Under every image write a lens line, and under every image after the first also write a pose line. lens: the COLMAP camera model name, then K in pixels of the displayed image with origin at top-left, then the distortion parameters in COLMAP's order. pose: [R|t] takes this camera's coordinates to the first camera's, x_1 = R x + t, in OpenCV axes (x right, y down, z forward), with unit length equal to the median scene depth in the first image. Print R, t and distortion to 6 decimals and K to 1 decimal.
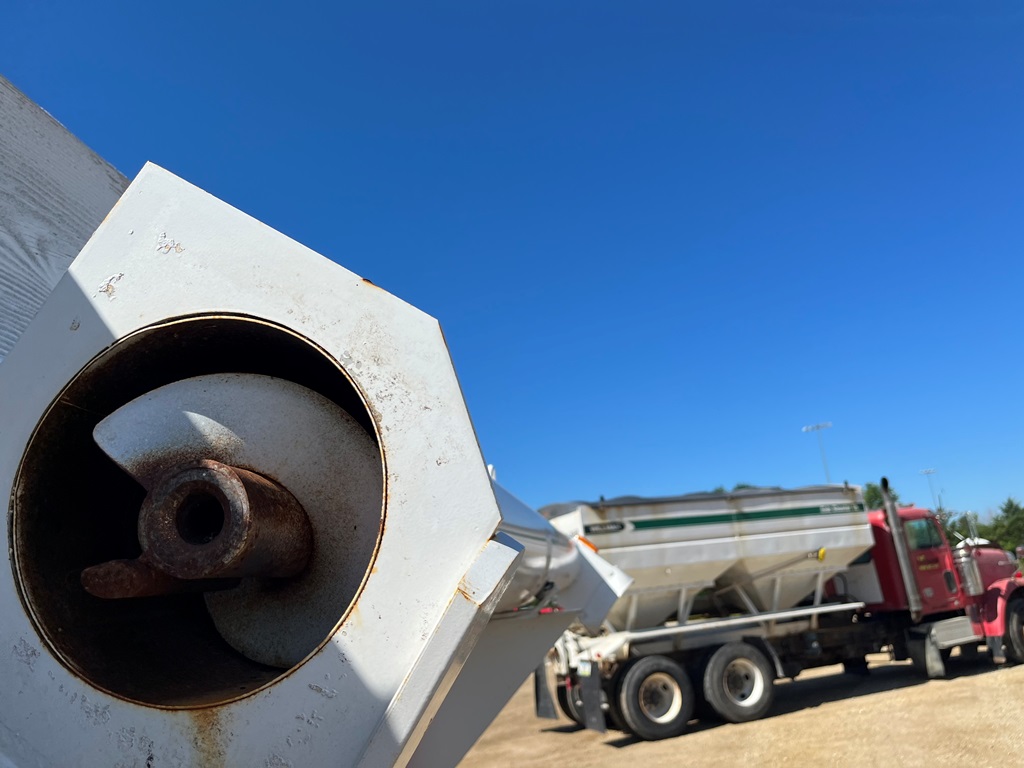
lens RADIAL K [[838.9, 0, 516.4], [0, 838.9, 389.1], [0, 0, 1]] dist [0.110249, -0.146905]
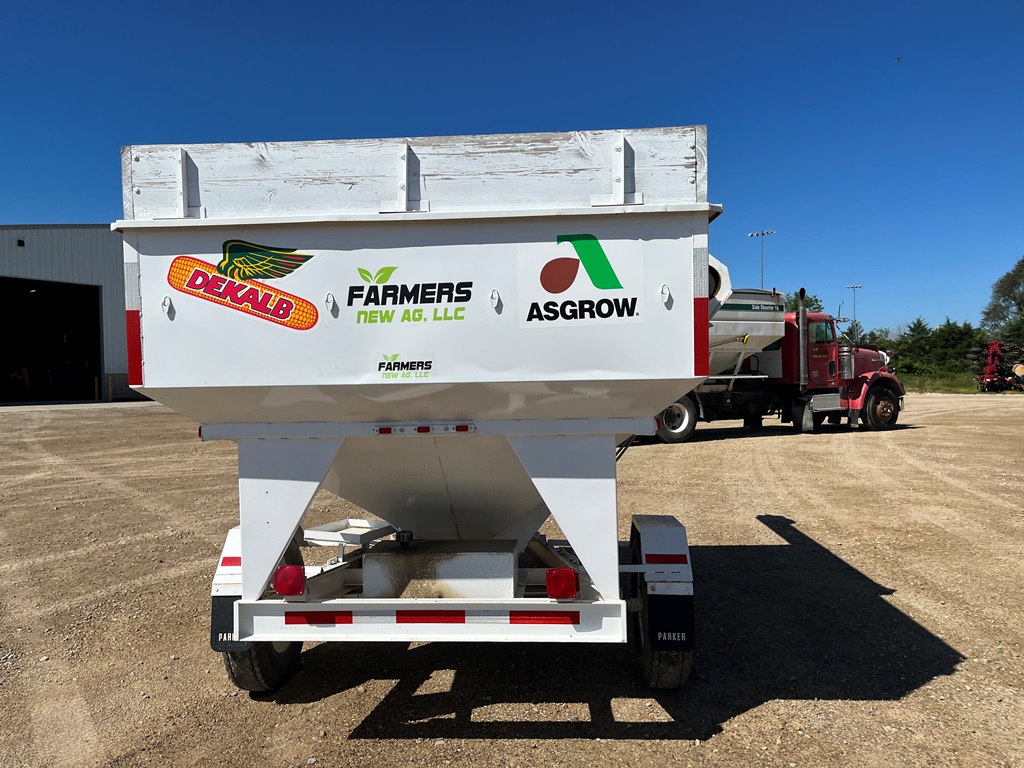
lens RADIAL K [[838.9, 0, 516.4], [0, 838.9, 389.1], [0, 0, 1]] dist [0.110249, -0.146905]
pose [[0.990901, 0.102590, 0.087129, -0.112932], [-0.121944, 0.958277, 0.258524, -0.034208], [-0.056972, -0.266796, 0.962068, -0.296485]]
